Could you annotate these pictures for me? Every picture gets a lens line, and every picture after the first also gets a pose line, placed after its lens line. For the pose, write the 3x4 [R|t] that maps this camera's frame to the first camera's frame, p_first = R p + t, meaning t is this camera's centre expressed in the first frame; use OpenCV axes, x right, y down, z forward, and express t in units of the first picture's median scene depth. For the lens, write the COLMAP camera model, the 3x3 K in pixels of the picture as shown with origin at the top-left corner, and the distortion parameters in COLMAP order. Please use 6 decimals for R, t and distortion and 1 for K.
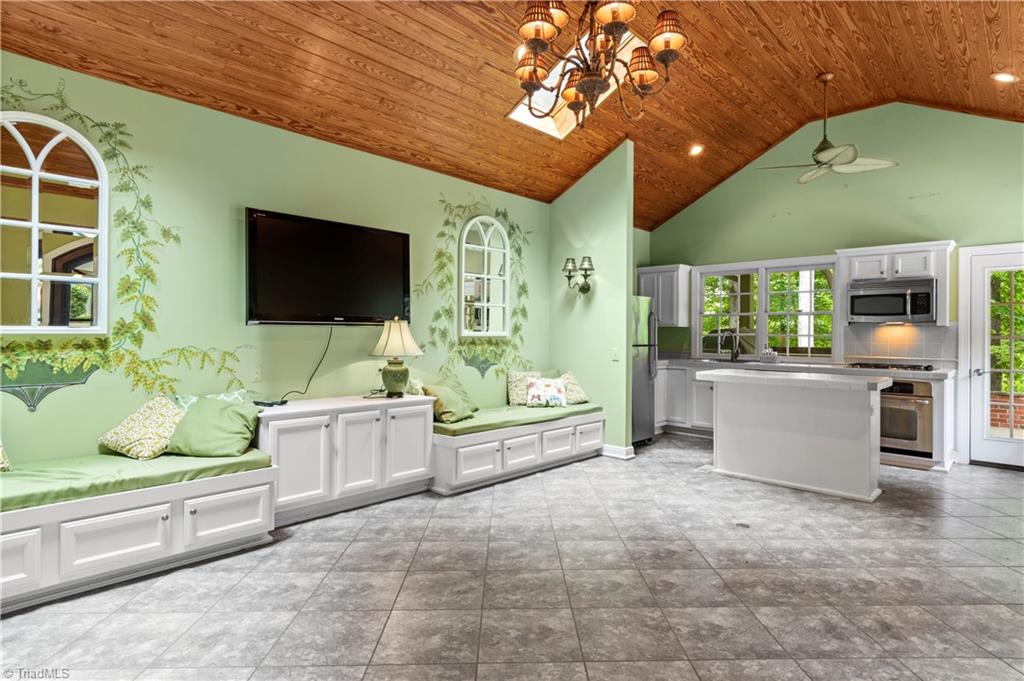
lens RADIAL K [[566.6, 0, 522.4], [0, 566.6, 332.4], [0, 0, 1]] dist [0.003262, 0.004778]
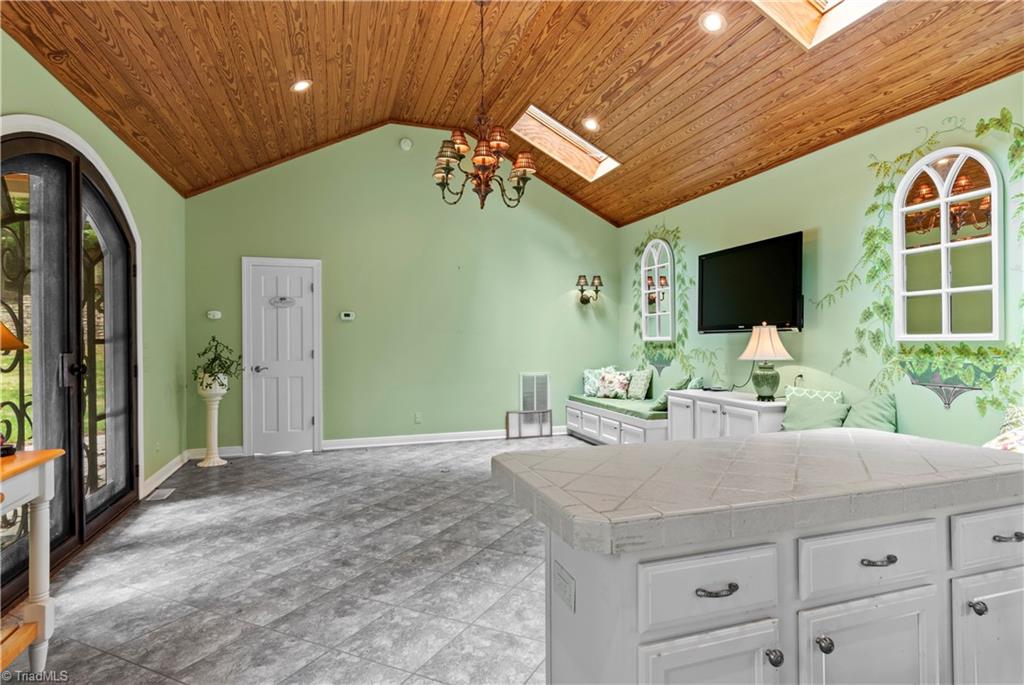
lens RADIAL K [[566.6, 0, 521.7], [0, 566.6, 343.8], [0, 0, 1]] dist [0.003262, 0.004778]
pose [[-0.495206, -0.000432, -0.868775, 1.174333], [0.002415, 0.999995, -0.001874, 0.016068], [0.868772, -0.003026, -0.495203, 1.495051]]
